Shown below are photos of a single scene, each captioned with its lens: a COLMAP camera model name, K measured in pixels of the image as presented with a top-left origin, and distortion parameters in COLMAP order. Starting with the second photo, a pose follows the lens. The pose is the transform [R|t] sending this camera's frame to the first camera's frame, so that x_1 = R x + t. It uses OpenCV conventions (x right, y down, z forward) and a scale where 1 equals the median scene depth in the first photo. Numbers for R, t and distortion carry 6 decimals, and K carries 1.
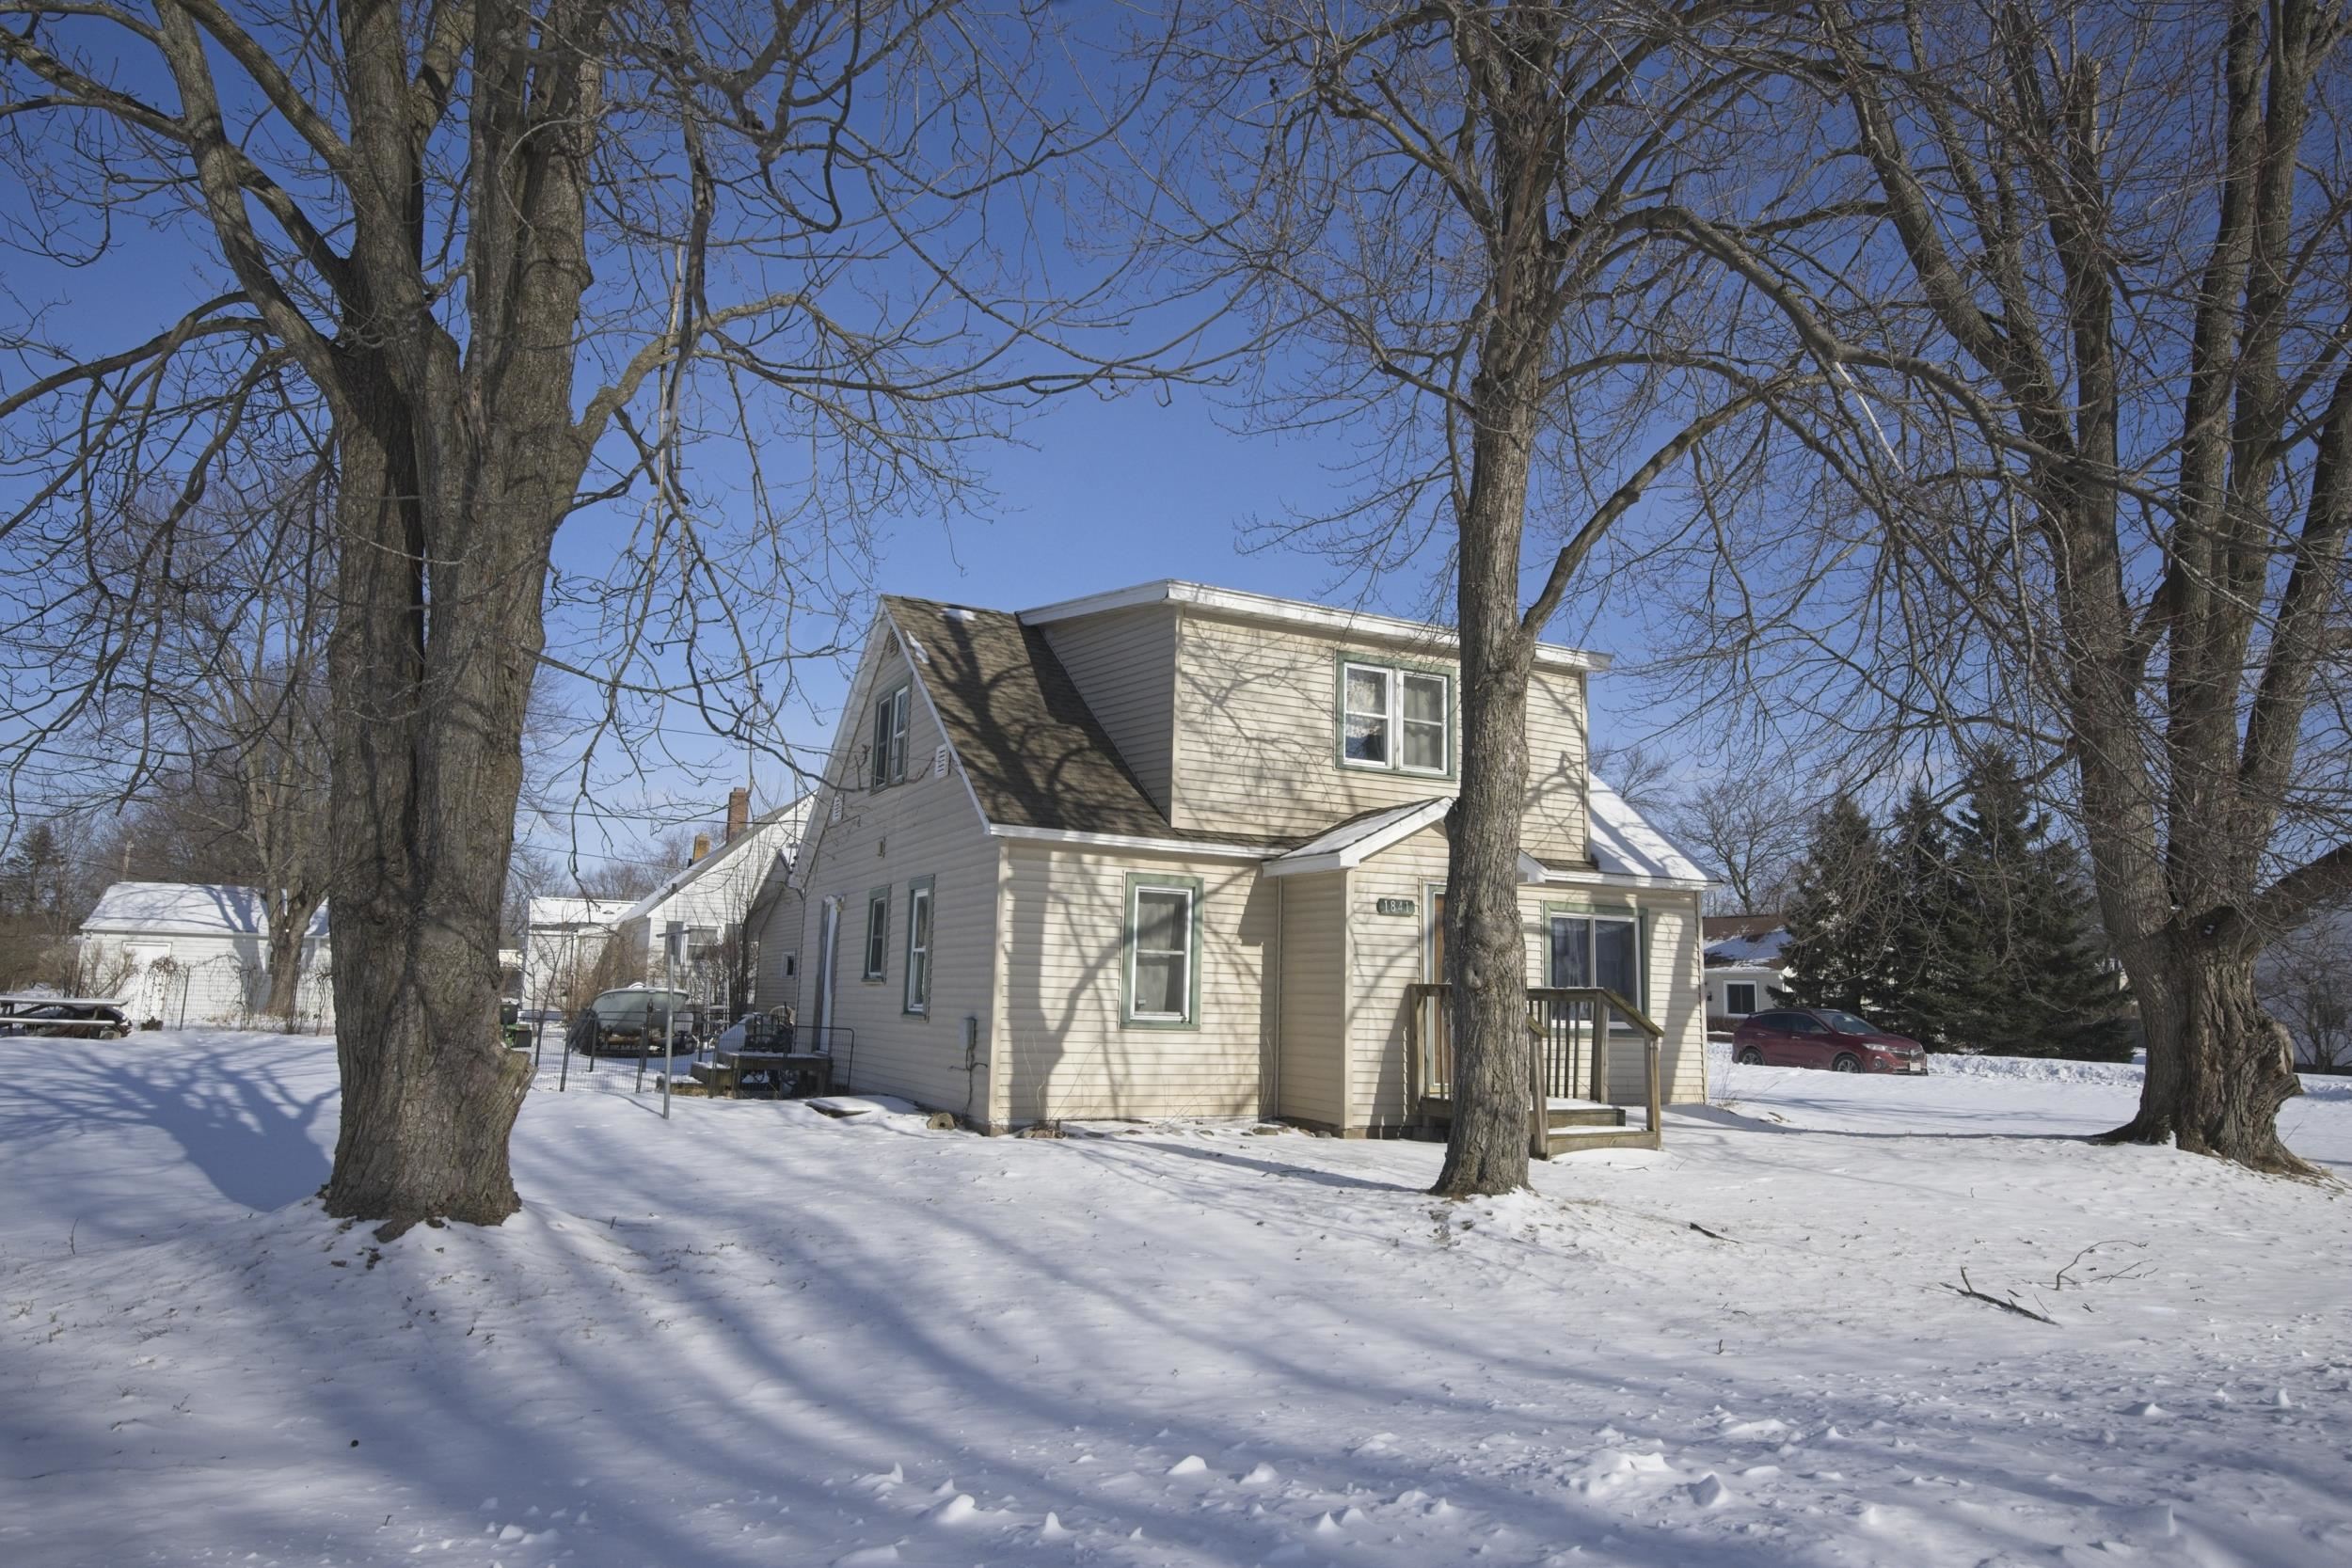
lens RADIAL K [[1411.5, 0, 1176.0], [0, 1411.5, 784.0], [0, 0, 1]] dist [0.025153, 0.000716]
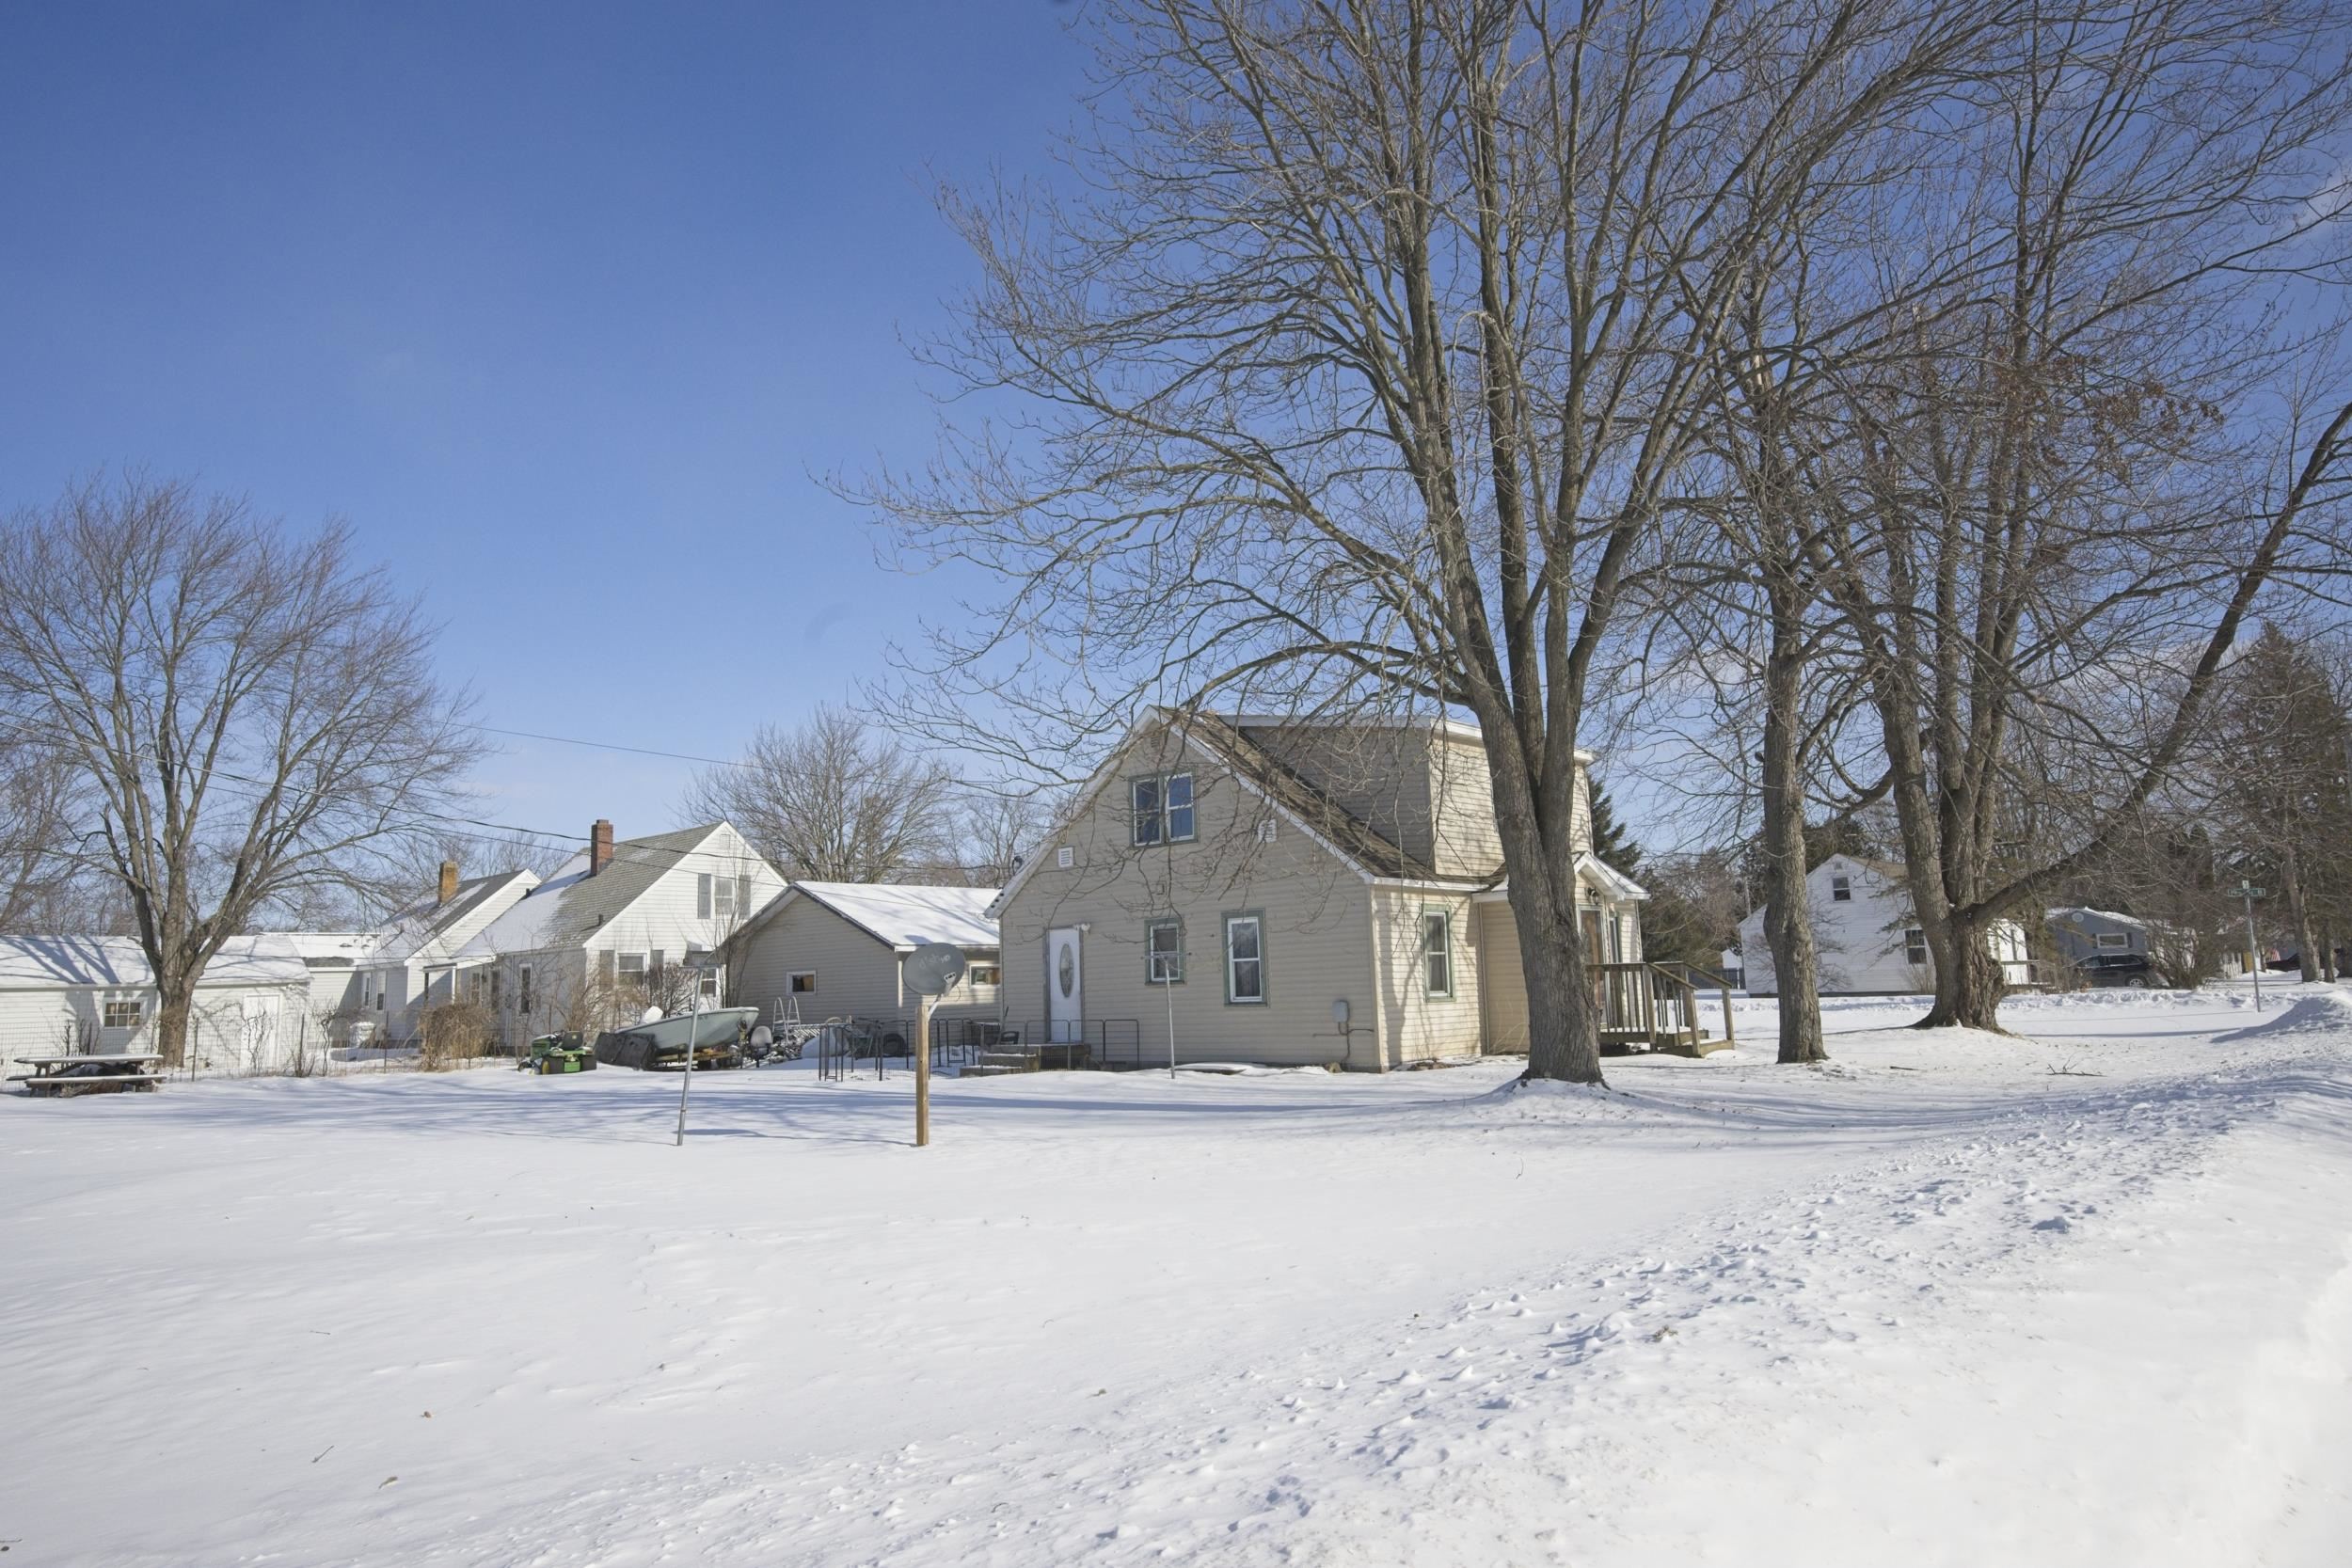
lens RADIAL K [[1411.5, 0, 1176.0], [0, 1411.5, 784.0], [0, 0, 1]] dist [0.025153, 0.000716]
pose [[0.936549, -0.006277, 0.350481, -0.834465], [0.004842, 0.999976, 0.004970, -0.079627], [-0.350504, -0.002958, 0.936557, -0.379468]]
